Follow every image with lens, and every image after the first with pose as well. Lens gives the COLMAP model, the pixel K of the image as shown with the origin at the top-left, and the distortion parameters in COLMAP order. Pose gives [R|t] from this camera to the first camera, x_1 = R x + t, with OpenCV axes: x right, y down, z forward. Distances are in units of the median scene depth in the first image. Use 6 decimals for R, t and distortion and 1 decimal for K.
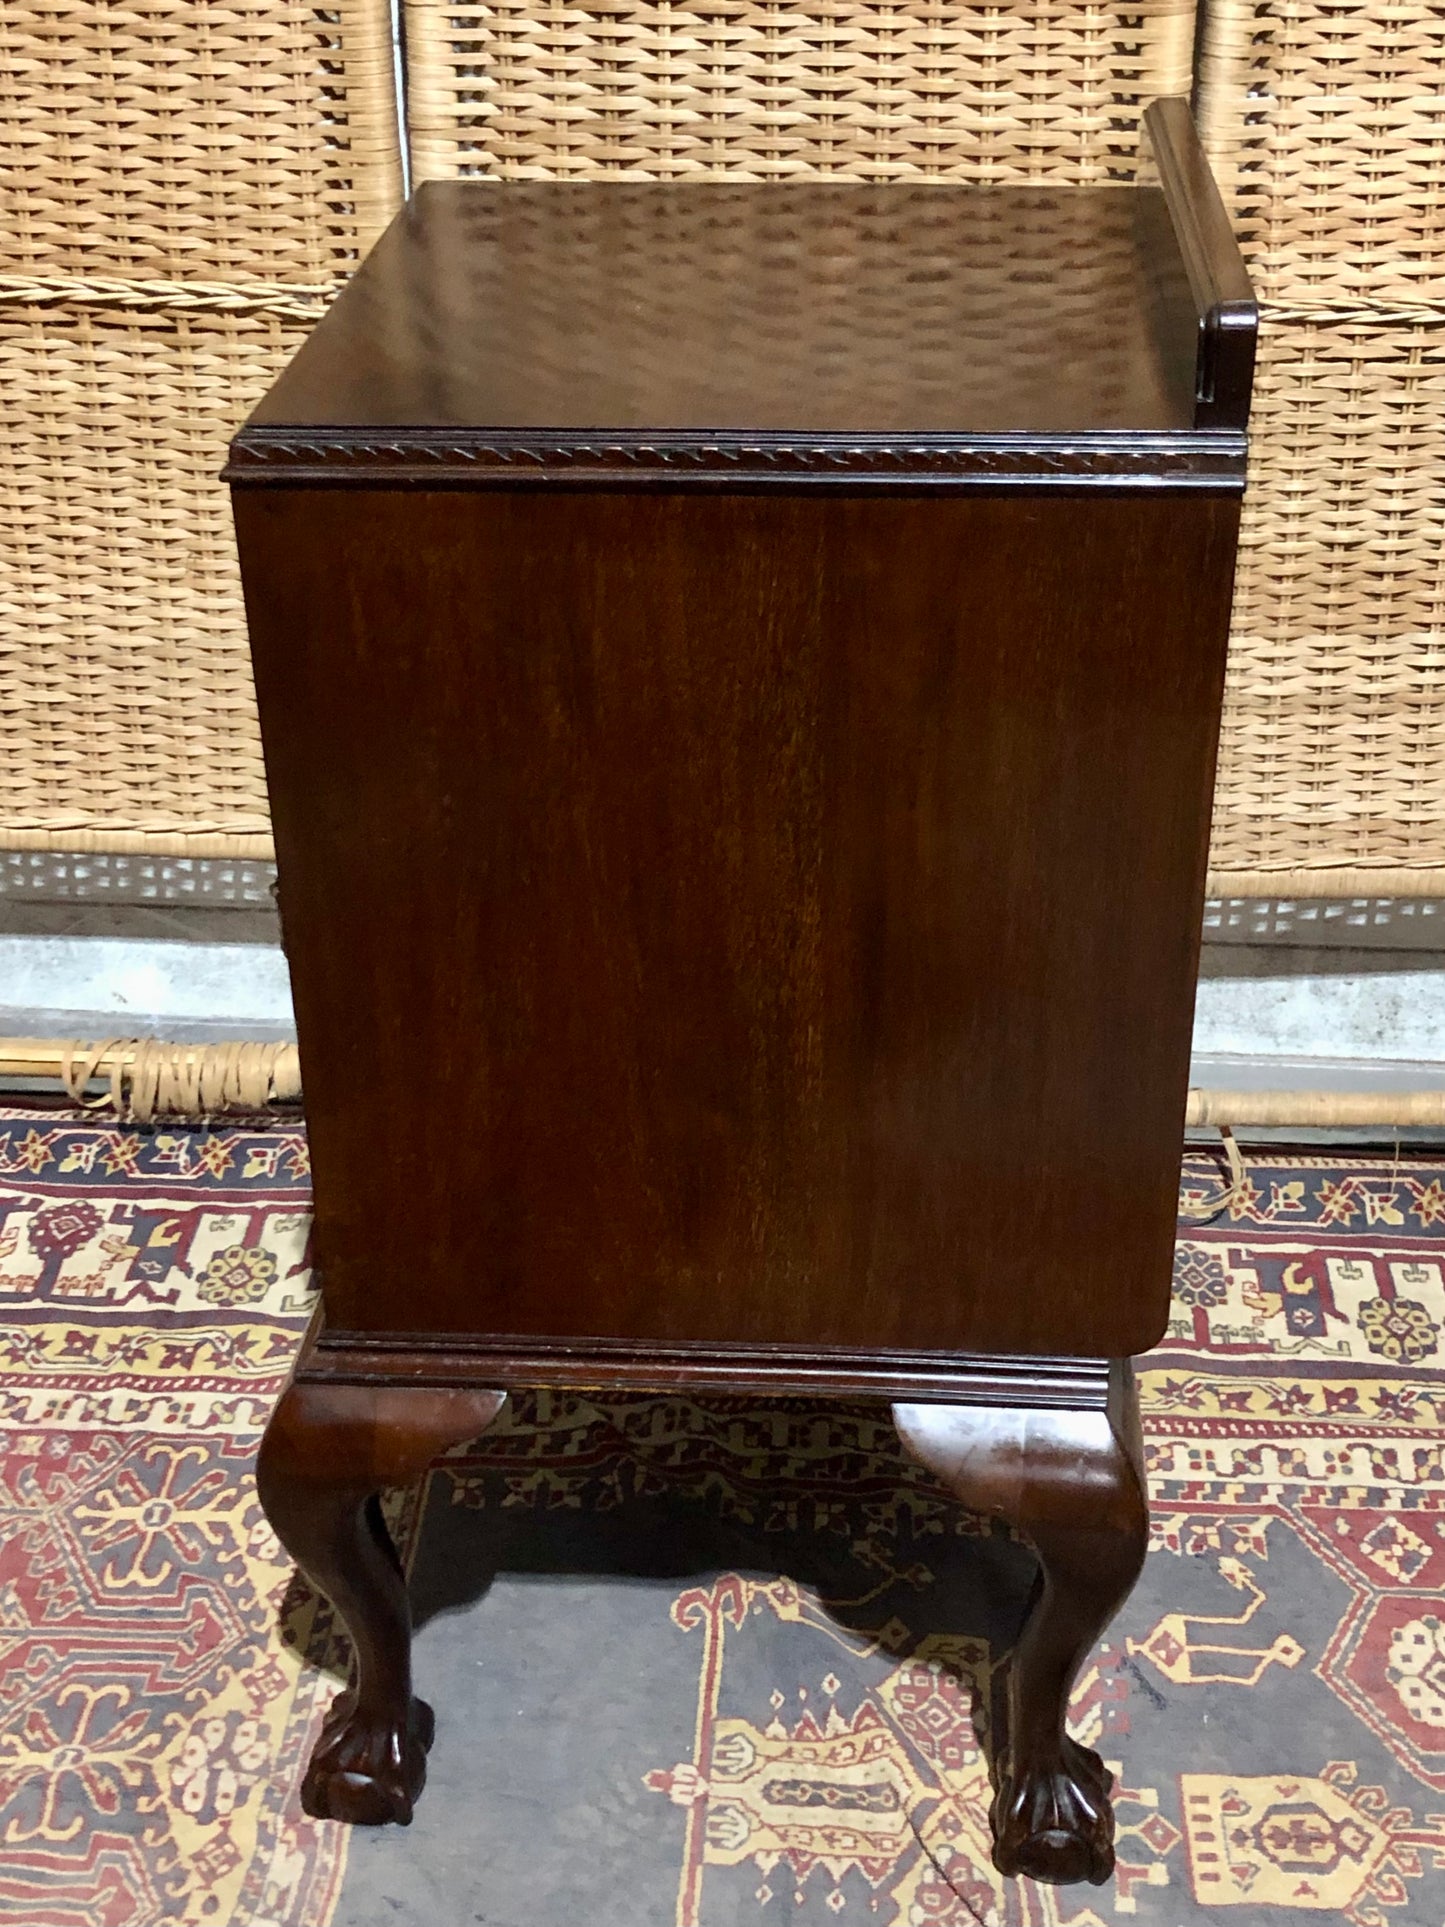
lens RADIAL K [[2635.2, 0, 736.1], [0, 2635.2, 961.0], [0, 0, 1]] dist [0.008194, 0.000000]
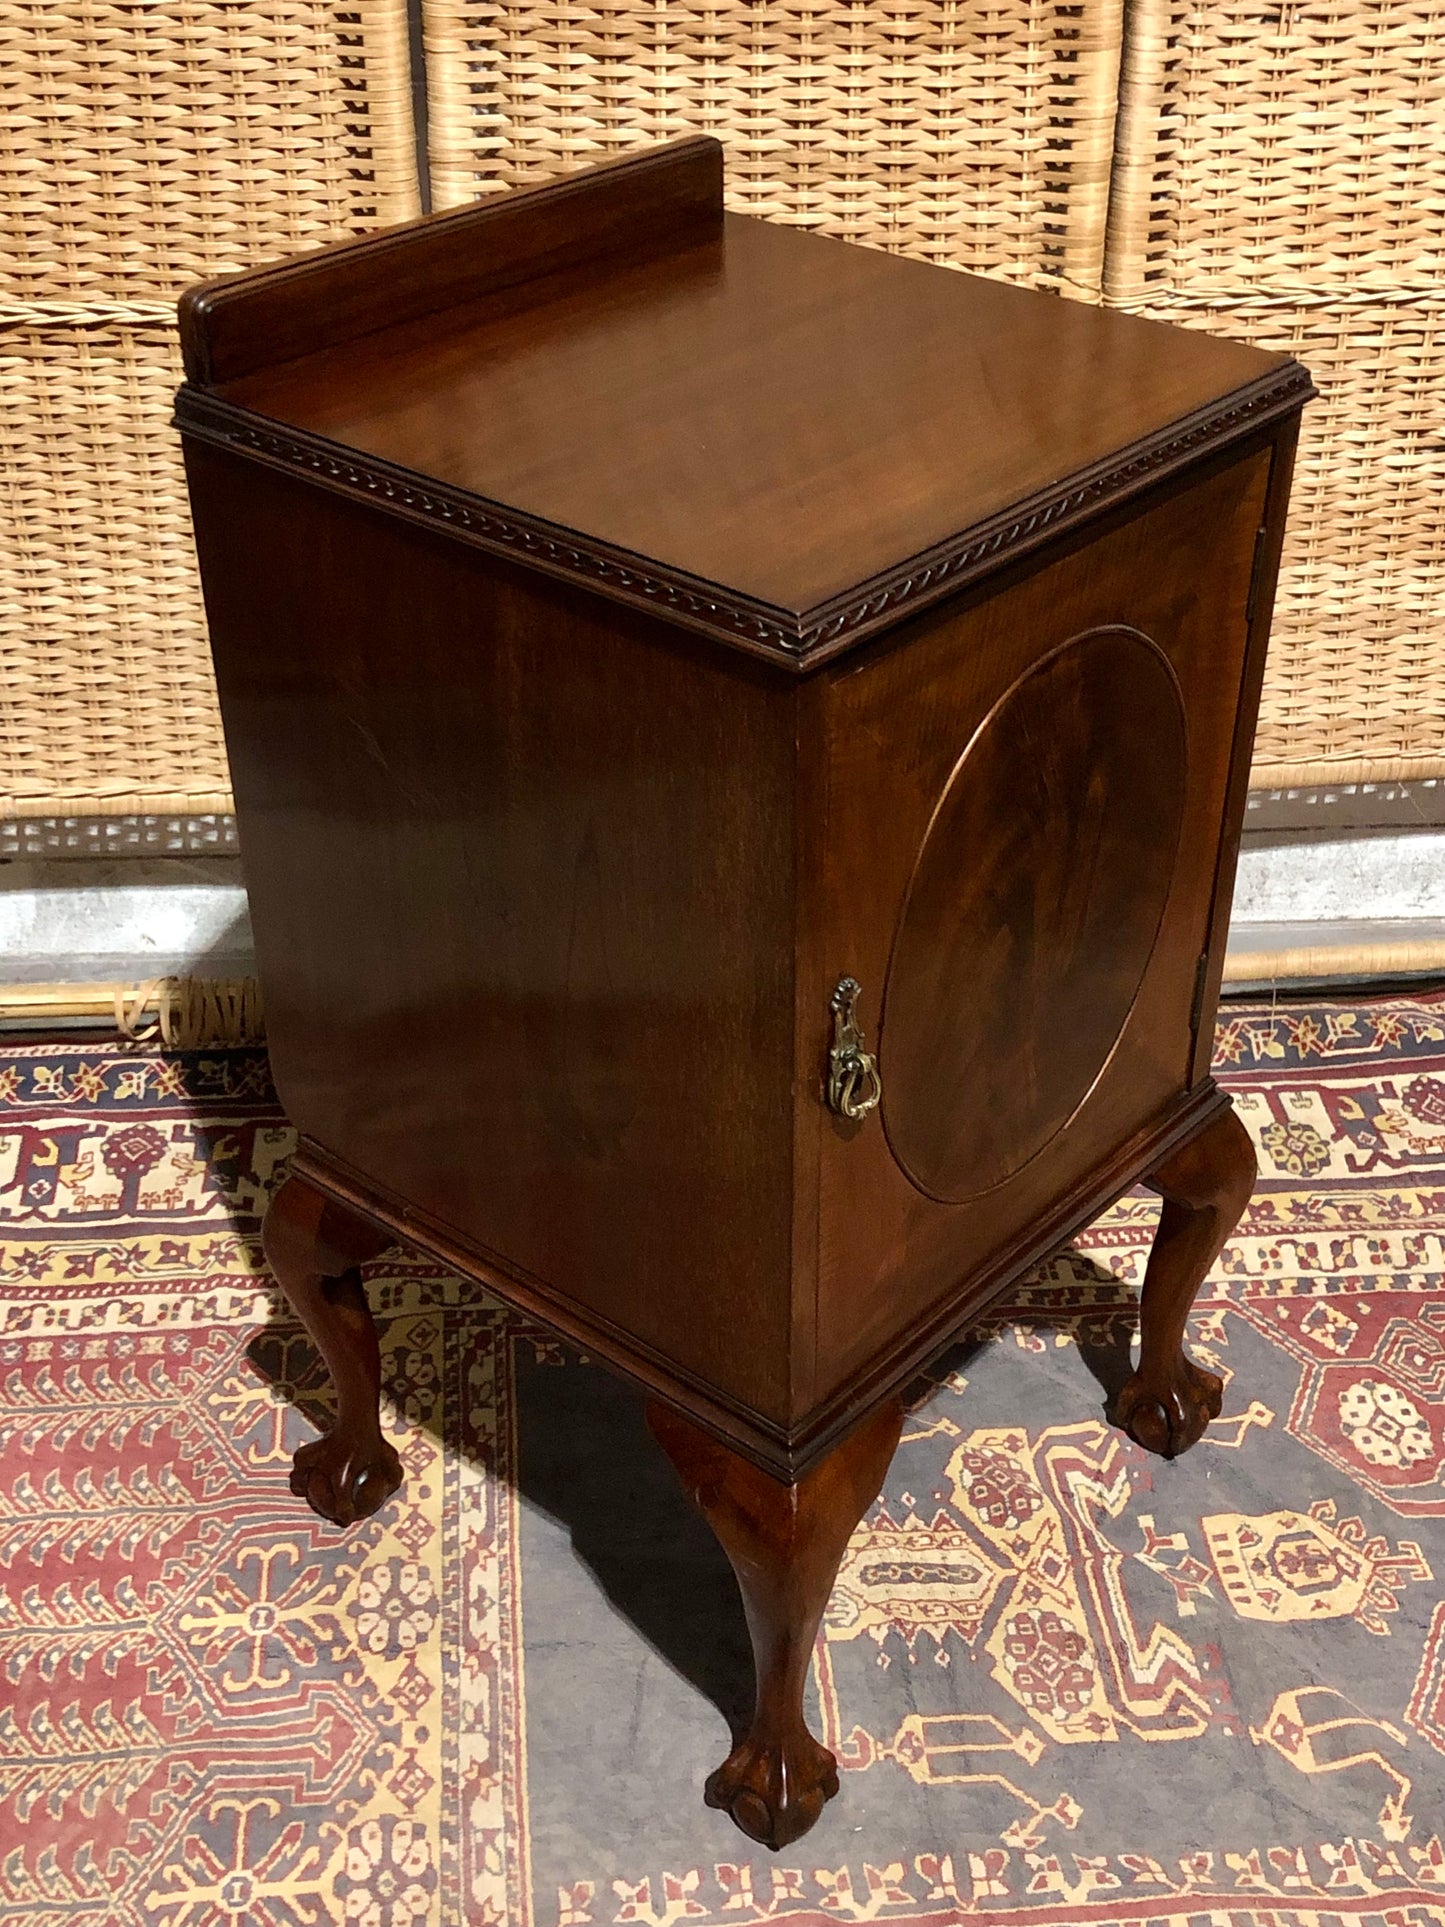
lens RADIAL K [[2433.4, 0, 734.5], [0, 2433.4, 962.8], [0, 0, 1]] dist [0.000831, 0.000000]
pose [[0.989751, -0.069503, 0.124747, -0.143441], [0.060890, 0.995575, 0.071577, -0.041629], [-0.129170, -0.063247, 0.989603, -0.058422]]
